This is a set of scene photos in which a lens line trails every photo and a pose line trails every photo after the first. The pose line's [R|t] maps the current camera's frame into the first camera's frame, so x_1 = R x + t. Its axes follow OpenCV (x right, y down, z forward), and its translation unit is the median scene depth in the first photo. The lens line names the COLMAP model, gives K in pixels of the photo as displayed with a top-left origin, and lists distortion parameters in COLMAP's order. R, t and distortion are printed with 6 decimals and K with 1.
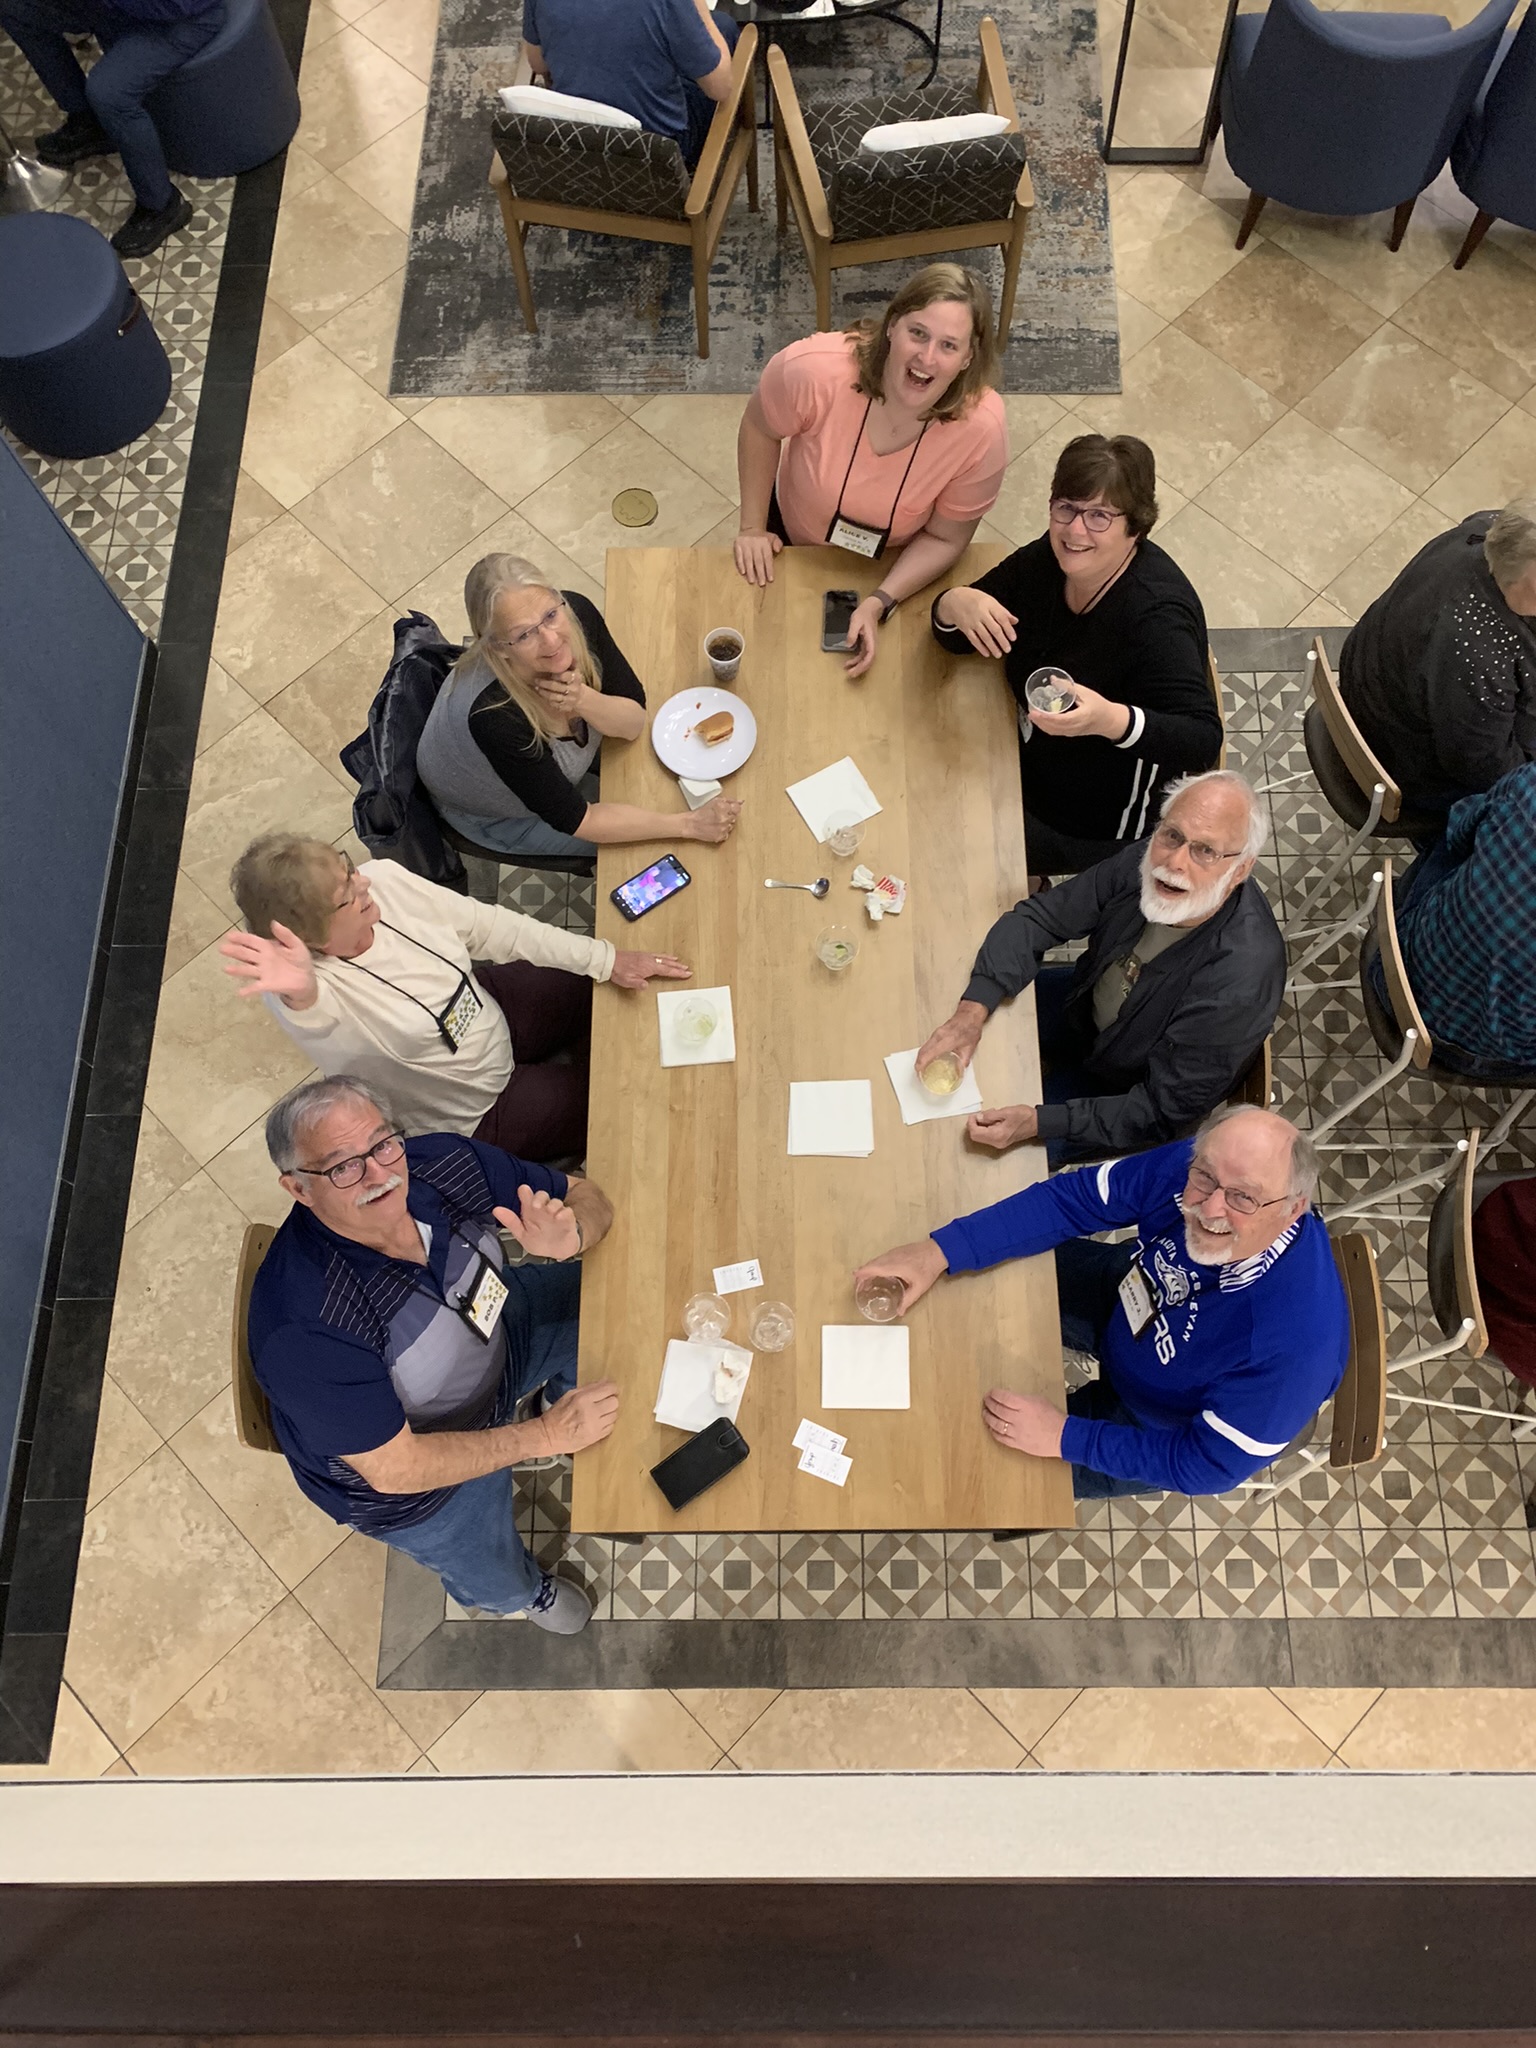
lens RADIAL K [[1554.9, 0, 765.6], [0, 1554.9, 1022.1], [0, 0, 1]] dist [0.008587, 0.008493]
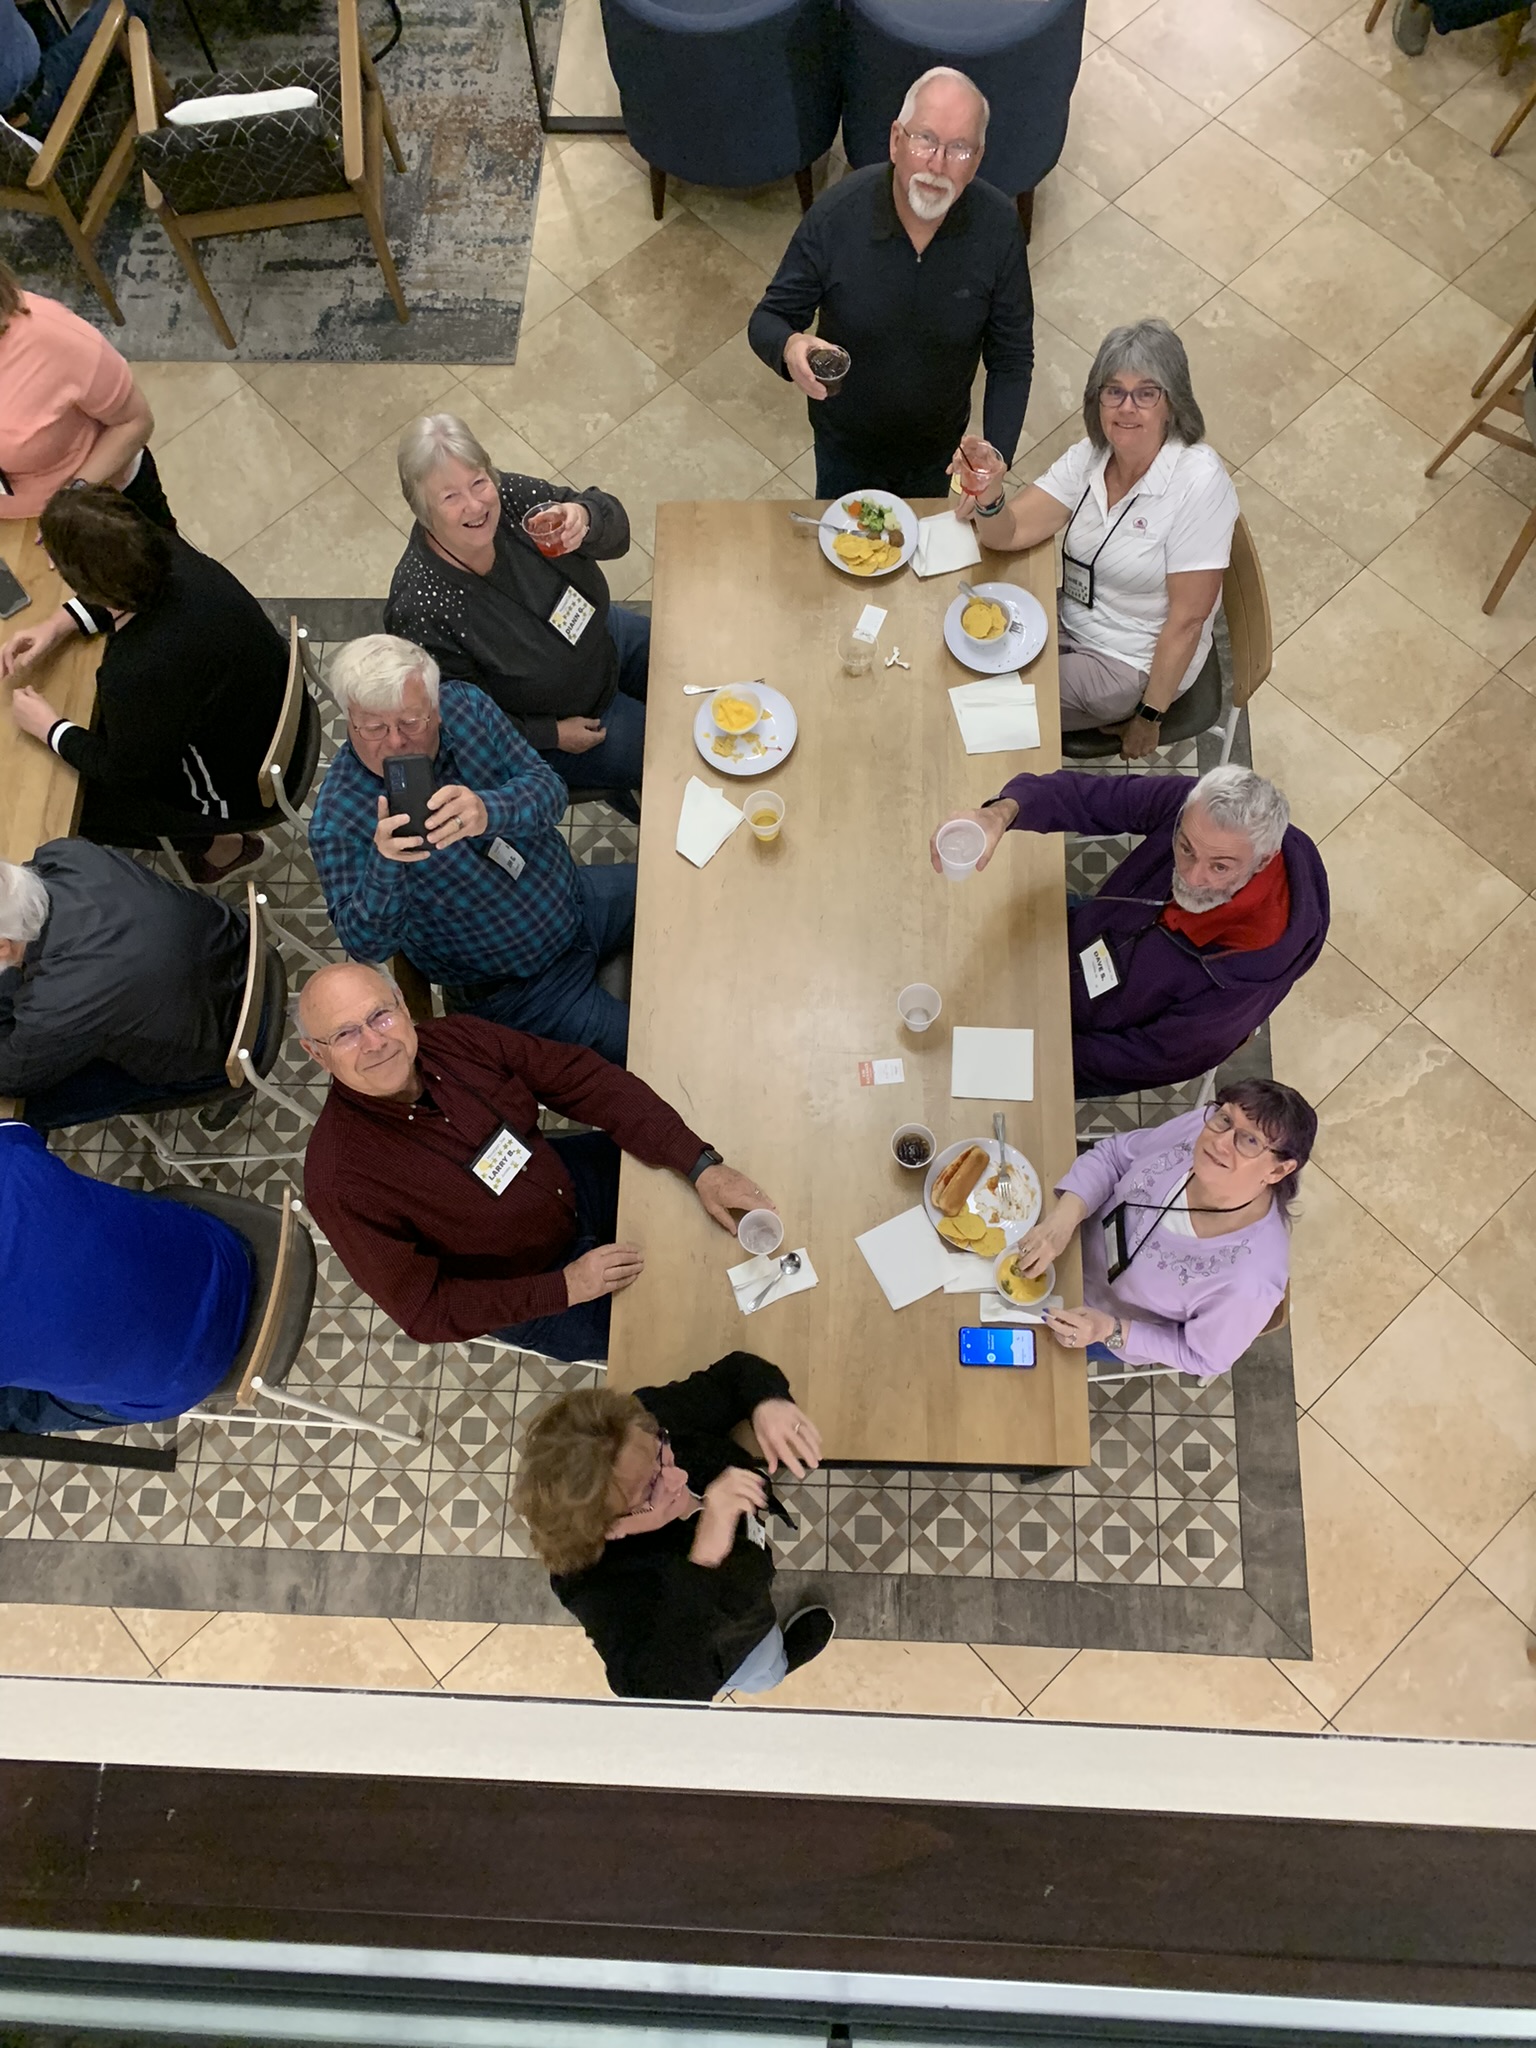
lens RADIAL K [[1554.9, 0, 774.4], [0, 1554.9, 1021.7], [0, 0, 1]] dist [0.008587, 0.008493]
pose [[0.998201, 0.027062, -0.053493, 0.470830], [-0.025599, 0.999284, 0.027851, -0.007801], [0.054208, -0.026431, 0.998180, -0.016231]]
